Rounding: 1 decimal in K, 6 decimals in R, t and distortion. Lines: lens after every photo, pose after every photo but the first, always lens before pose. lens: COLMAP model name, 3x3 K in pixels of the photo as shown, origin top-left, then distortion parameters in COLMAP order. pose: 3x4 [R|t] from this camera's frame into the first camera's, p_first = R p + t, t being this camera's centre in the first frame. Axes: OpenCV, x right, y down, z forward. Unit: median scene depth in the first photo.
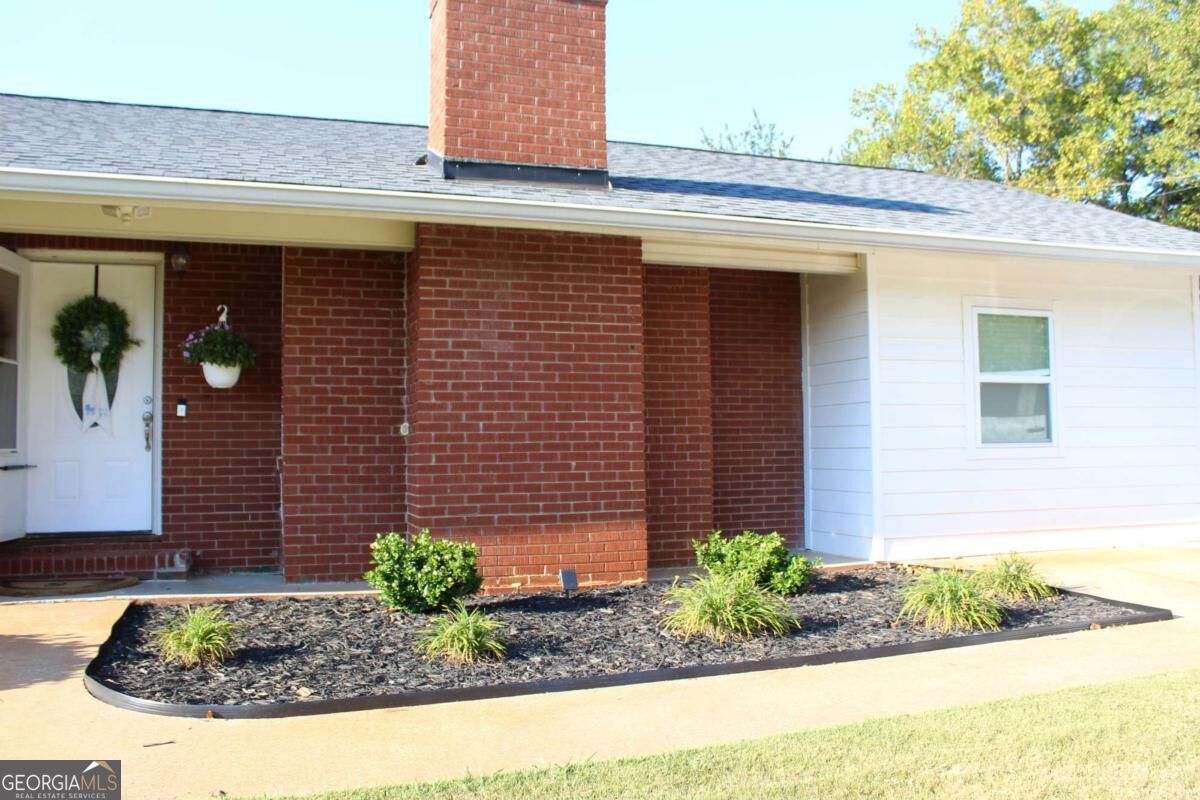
lens RADIAL K [[1093.9, 0, 600.0], [0, 1093.9, 400.0], [0, 0, 1]] dist [-0.135048, 0.148790]
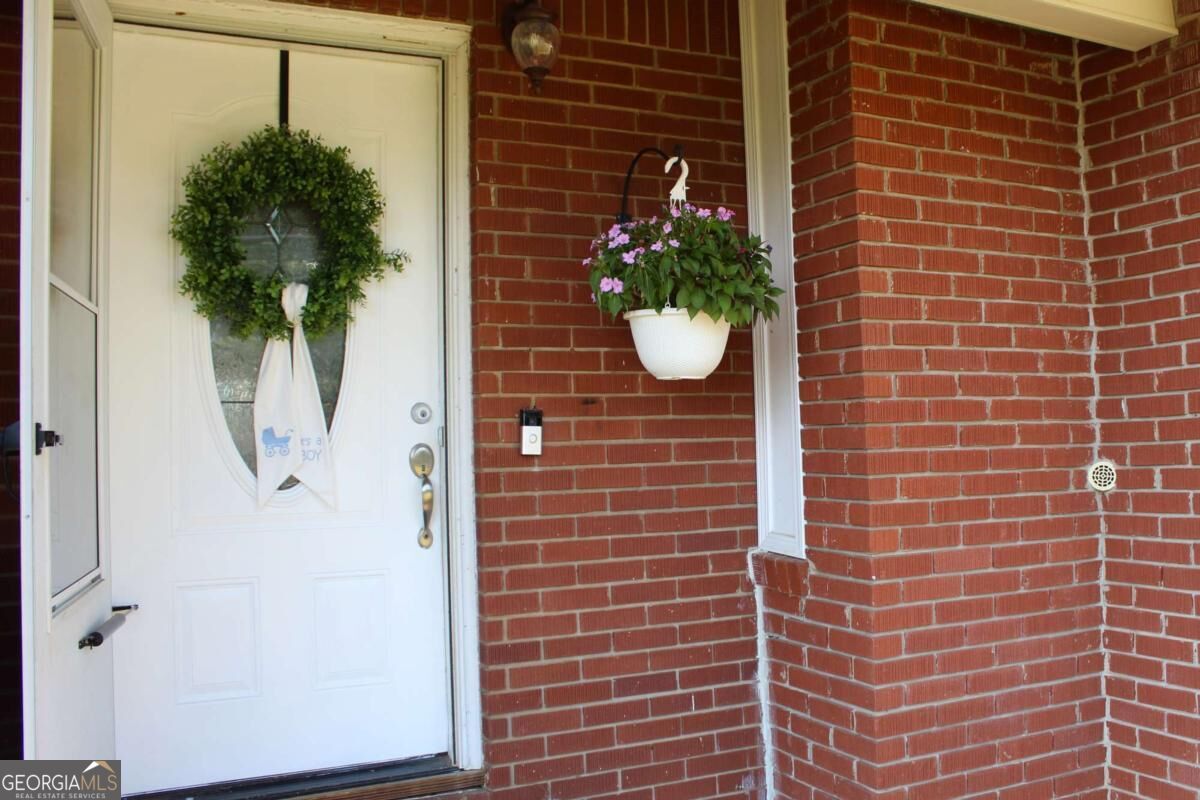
lens RADIAL K [[1093.9, 0, 600.0], [0, 1093.9, 400.0], [0, 0, 1]] dist [-0.135048, 0.148790]
pose [[0.981562, -0.009308, 0.190920, -0.444540], [0.007359, 0.999913, 0.010913, -0.008534], [-0.191005, -0.009307, 0.981545, 0.627856]]
